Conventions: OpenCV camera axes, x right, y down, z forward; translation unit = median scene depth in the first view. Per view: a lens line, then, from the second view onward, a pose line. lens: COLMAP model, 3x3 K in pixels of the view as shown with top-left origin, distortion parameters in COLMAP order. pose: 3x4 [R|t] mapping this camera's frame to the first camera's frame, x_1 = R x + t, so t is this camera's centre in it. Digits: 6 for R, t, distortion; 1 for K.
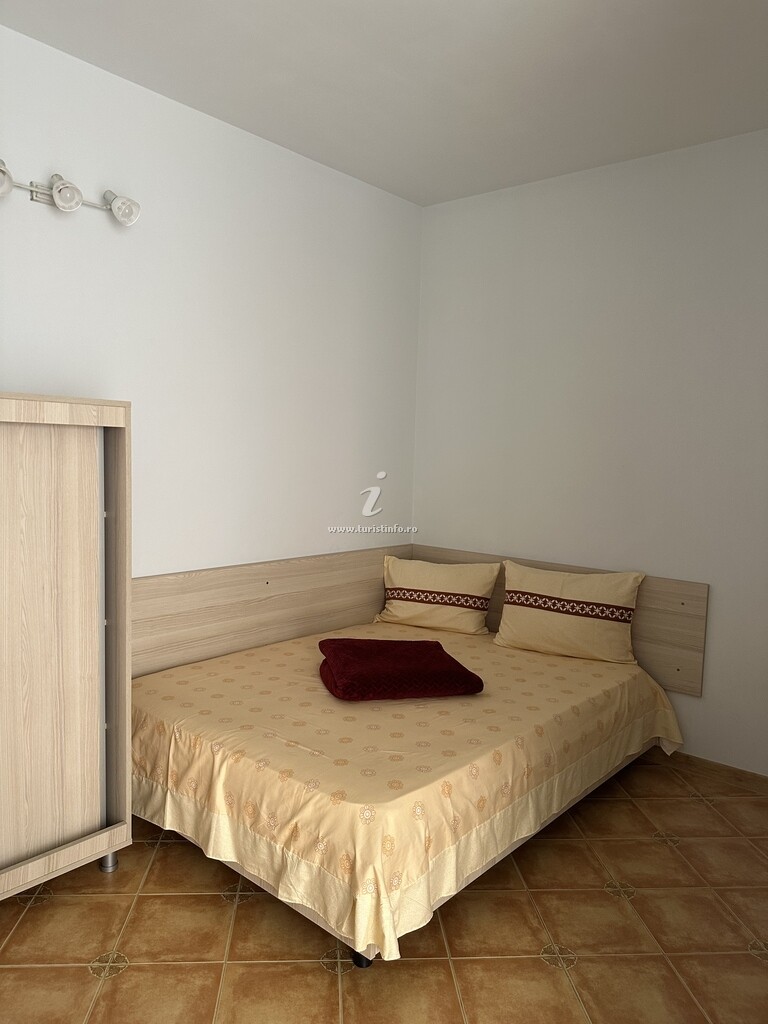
lens RADIAL K [[731.1, 0, 382.7], [0, 731.1, 529.5], [0, 0, 1]] dist [0.079568, -0.100404]
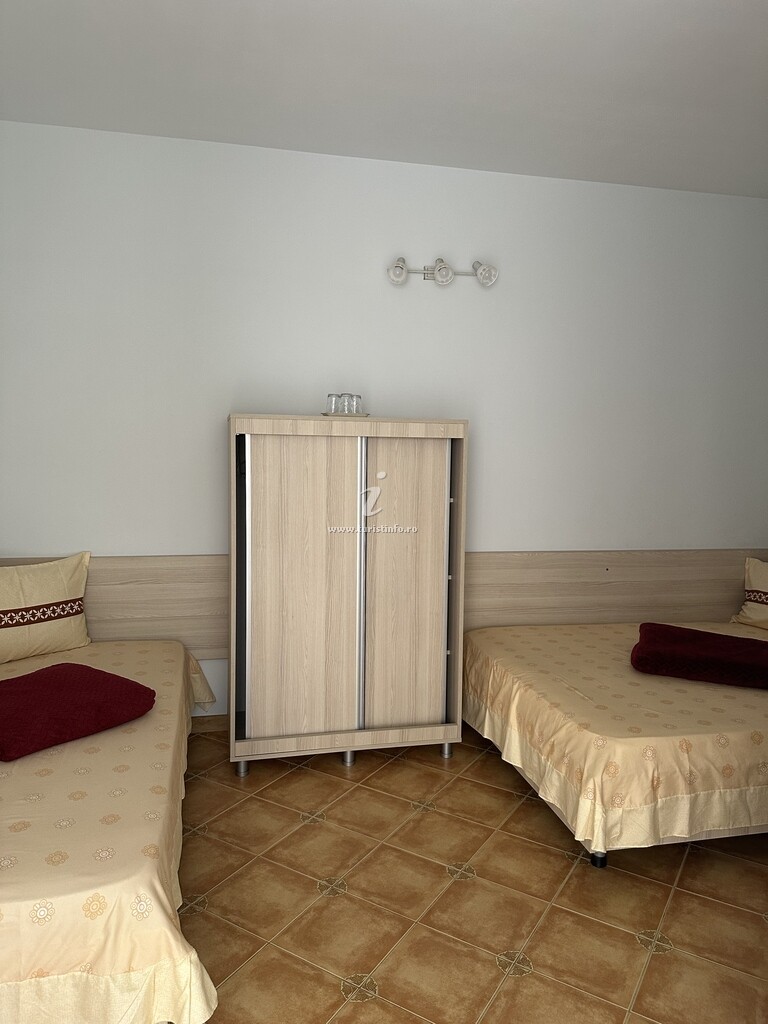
lens RADIAL K [[731.1, 0, 382.7], [0, 731.1, 529.5], [0, 0, 1]] dist [0.079568, -0.100404]
pose [[0.808171, 0.055499, -0.586327, 0.353181], [-0.060540, 0.998105, 0.011029, 0.029228], [0.585827, 0.026583, 0.810000, -0.217106]]
